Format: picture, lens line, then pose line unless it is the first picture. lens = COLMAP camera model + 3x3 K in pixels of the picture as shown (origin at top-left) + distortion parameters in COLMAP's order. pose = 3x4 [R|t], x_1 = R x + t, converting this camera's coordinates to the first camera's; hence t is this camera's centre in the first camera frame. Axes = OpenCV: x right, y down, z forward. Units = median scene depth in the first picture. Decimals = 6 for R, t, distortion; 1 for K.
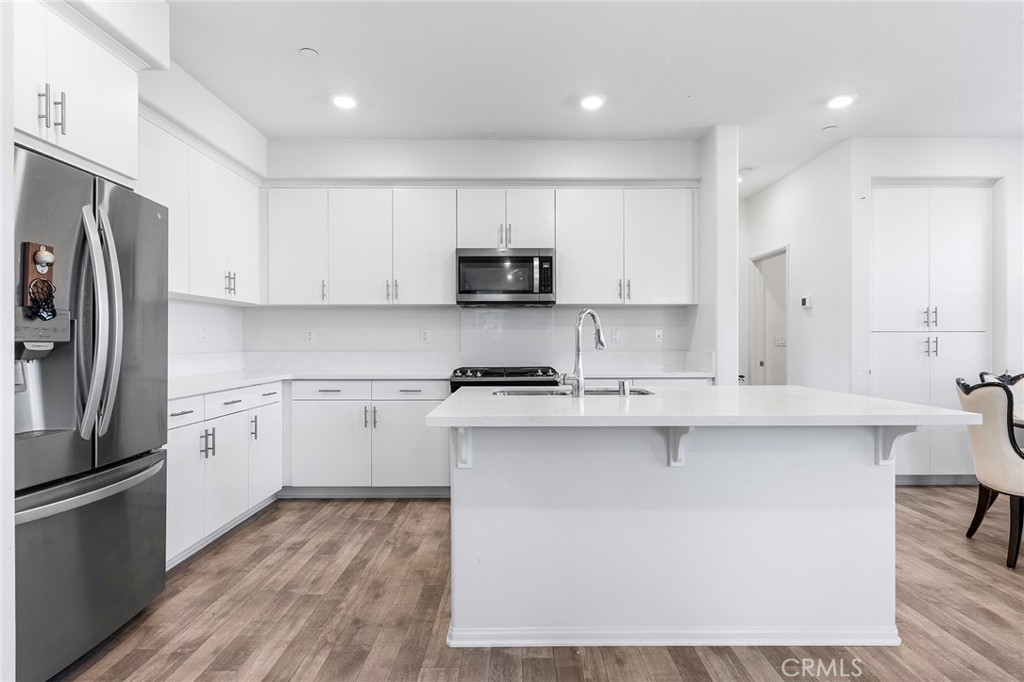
lens RADIAL K [[471.0, 0, 495.2], [0, 471.0, 345.2], [0, 0, 1]] dist [-0.015717, -0.000068]
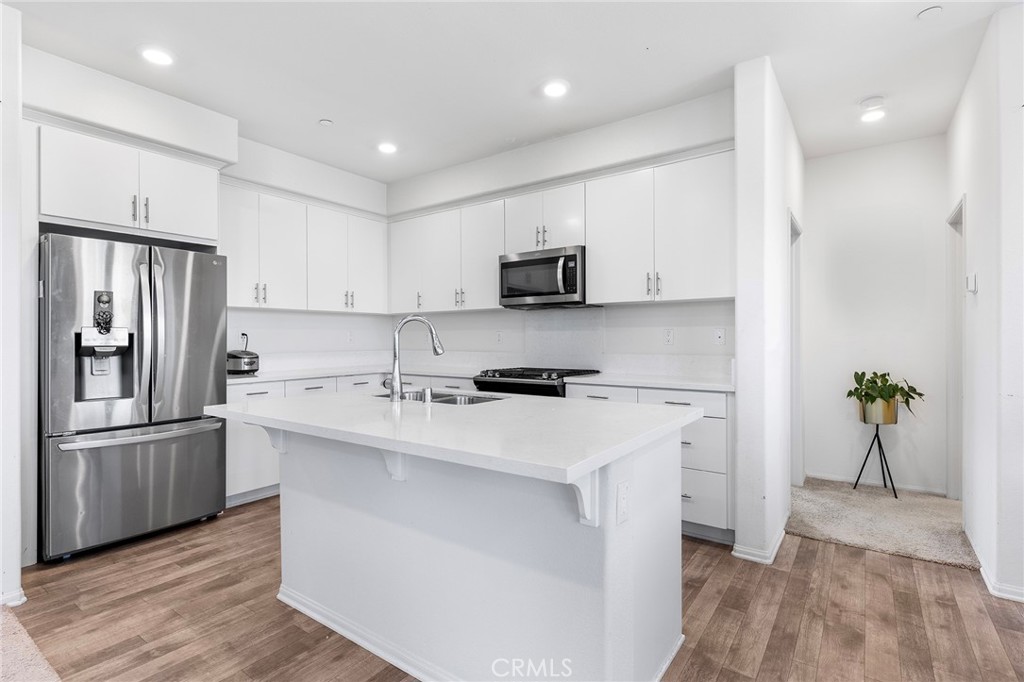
lens RADIAL K [[451.8, 0, 526.1], [0, 451.8, 340.7], [0, 0, 1]] dist [-0.003015, 0.000090]
pose [[0.839737, 0.002207, -0.542989, 0.531379], [-0.002061, 0.999997, 0.000877, -0.014621], [0.542990, 0.000382, 0.839739, 0.176512]]
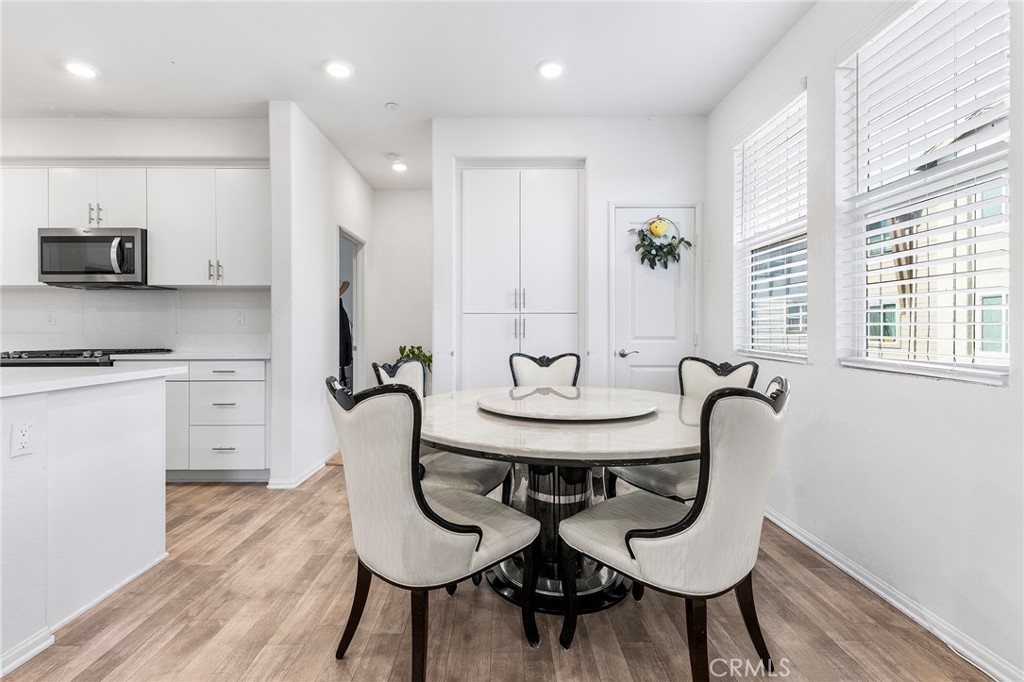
lens RADIAL K [[411.8, 0, 489.7], [0, 411.8, 332.4], [0, 0, 1]] dist [-0.004296, -0.000585]
pose [[0.999318, -0.000213, 0.036920, 0.831531], [0.000115, 0.999997, 0.002637, 0.009851], [-0.036920, -0.002631, 0.999315, 0.115255]]
